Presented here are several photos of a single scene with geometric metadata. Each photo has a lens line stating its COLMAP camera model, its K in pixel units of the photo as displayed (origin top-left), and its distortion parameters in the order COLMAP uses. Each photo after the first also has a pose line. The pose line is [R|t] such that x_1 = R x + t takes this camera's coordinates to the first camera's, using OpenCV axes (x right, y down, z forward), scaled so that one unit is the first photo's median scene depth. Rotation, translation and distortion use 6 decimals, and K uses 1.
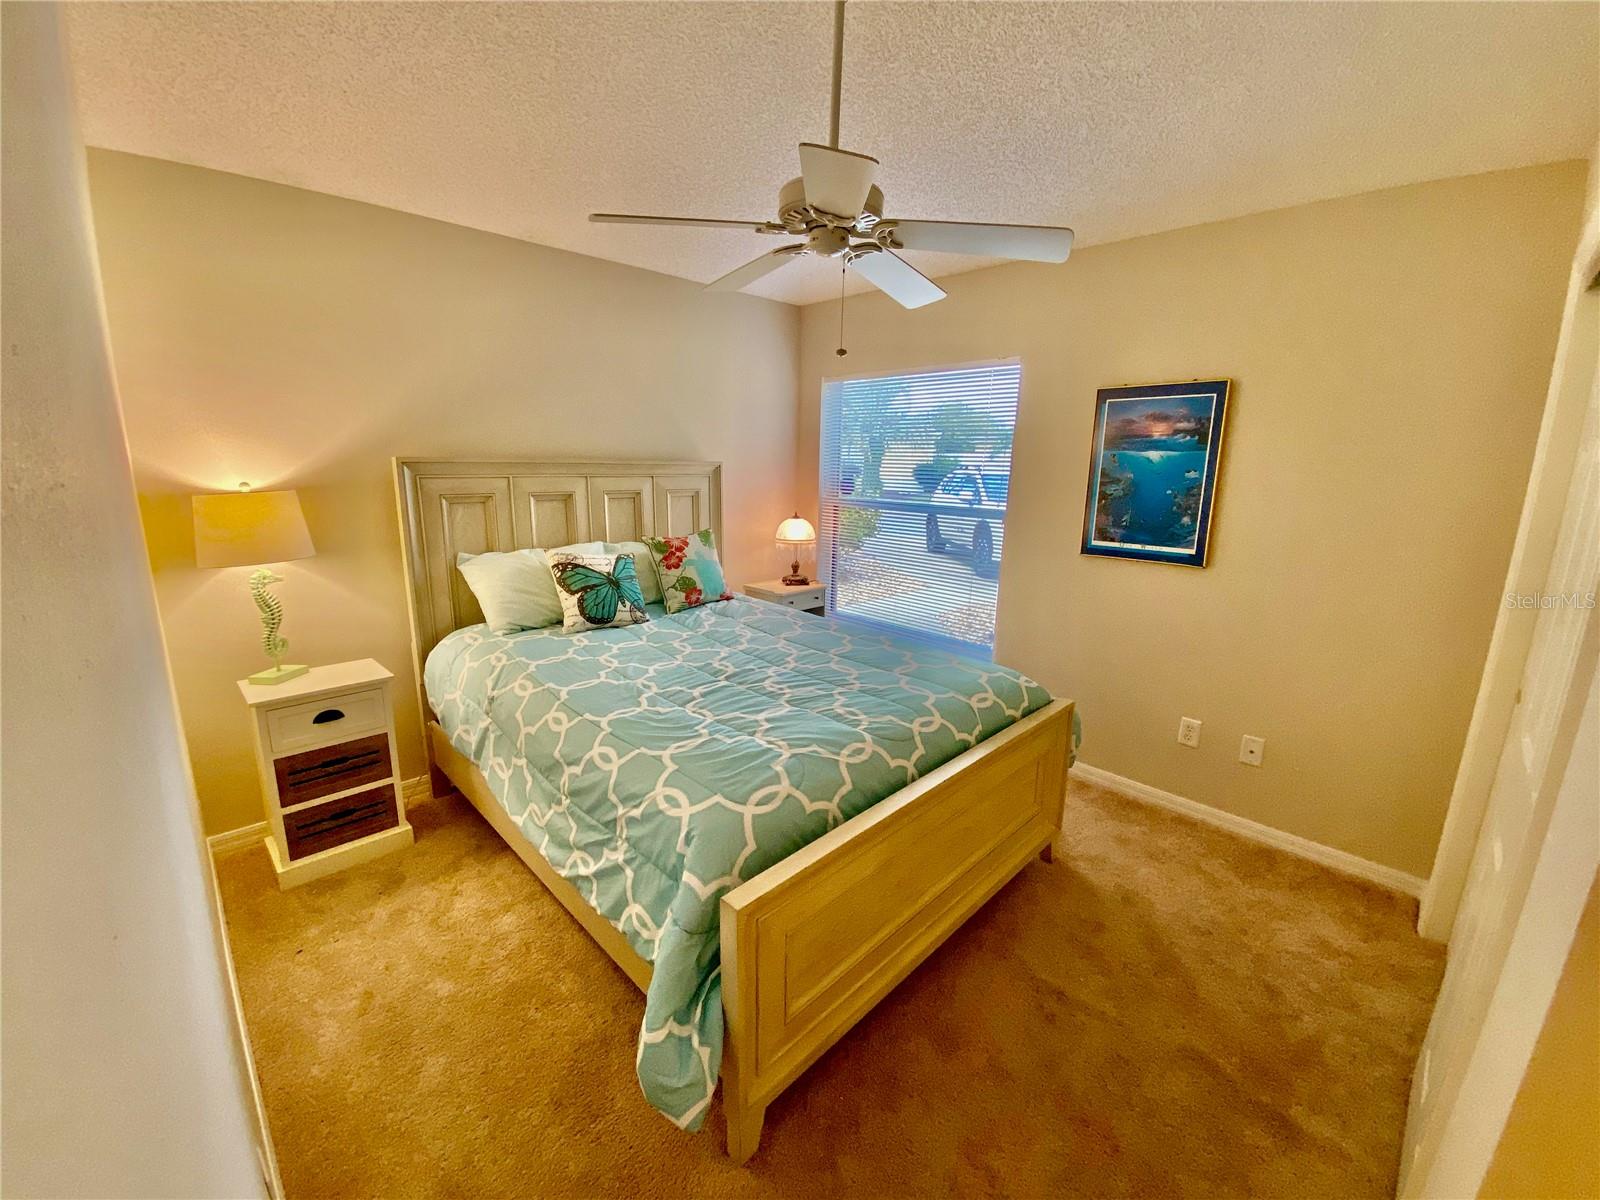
lens RADIAL K [[645.9, 0, 800.0], [0, 645.9, 600.0], [0, 0, 1]] dist [0.063207, -0.042354]
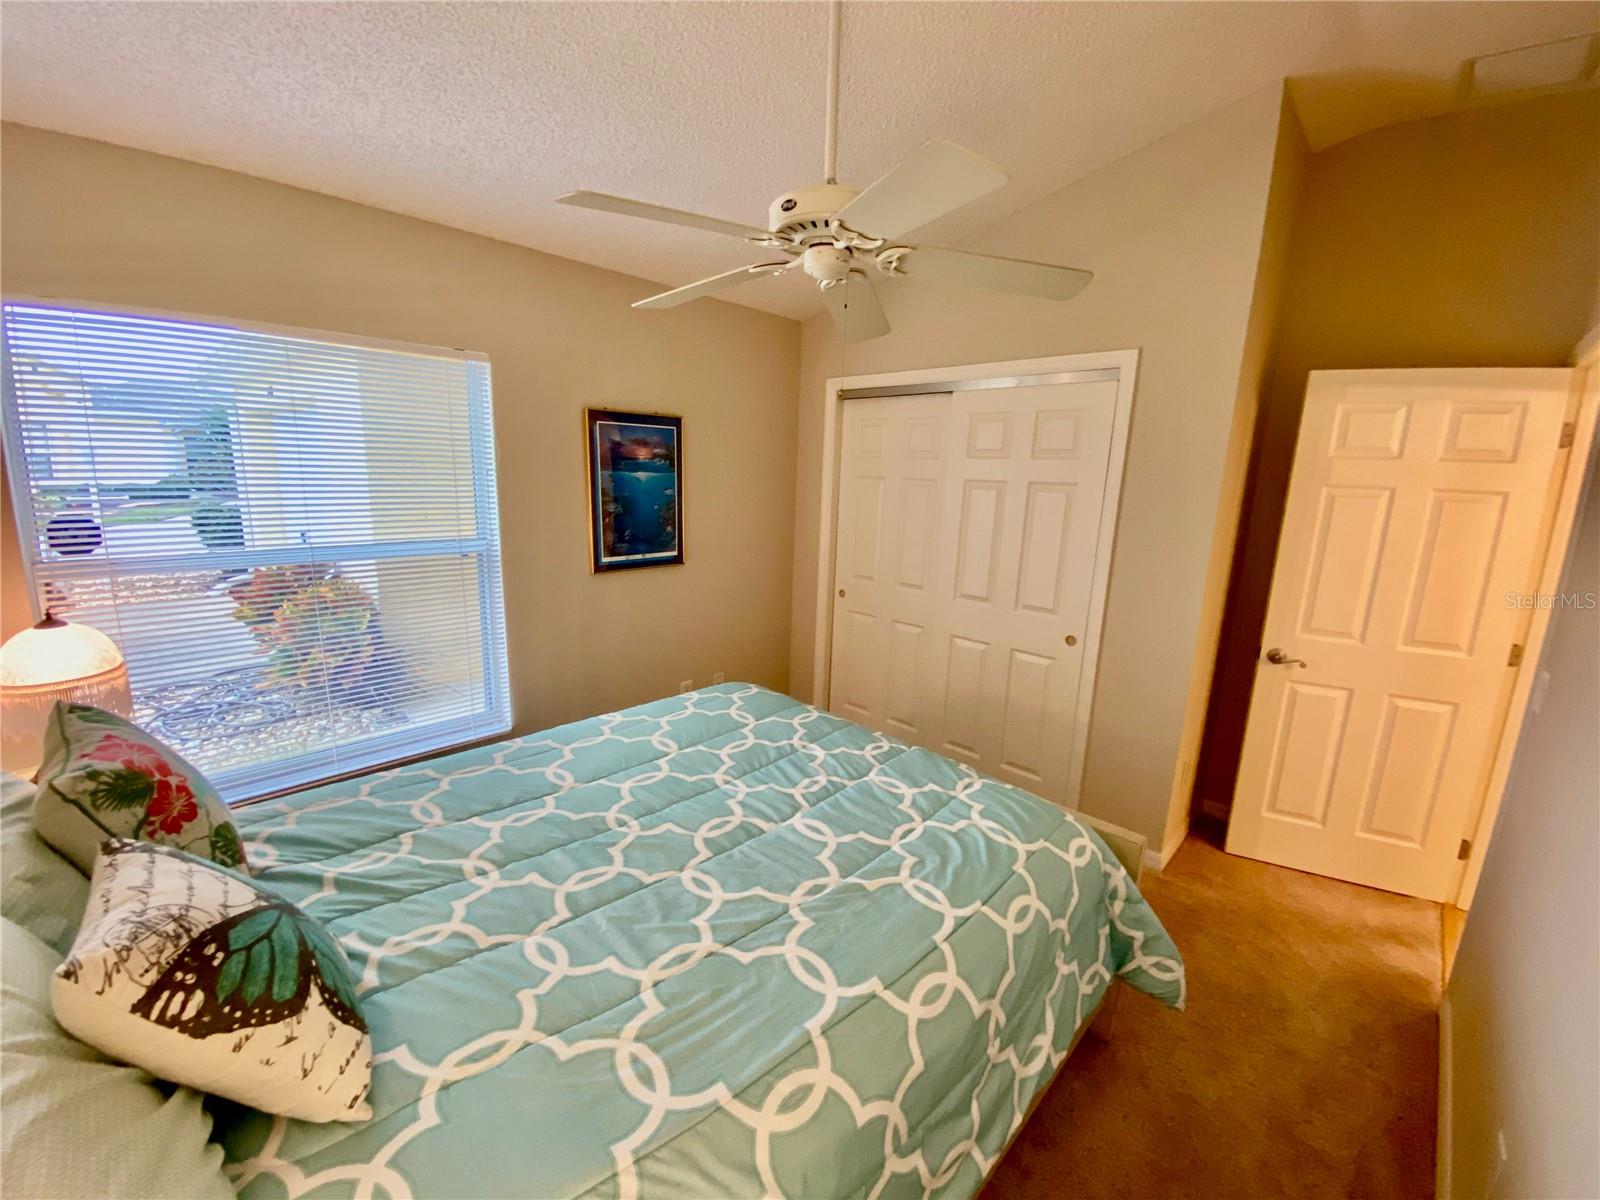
lens RADIAL K [[645.9, 0, 800.0], [0, 645.9, 600.0], [0, 0, 1]] dist [0.063207, -0.042354]
pose [[-0.017454, -0.222297, 0.974823, -0.619366], [0.187044, 0.957033, 0.221589, -0.215257], [-0.982196, 0.186202, 0.024875, 0.752014]]
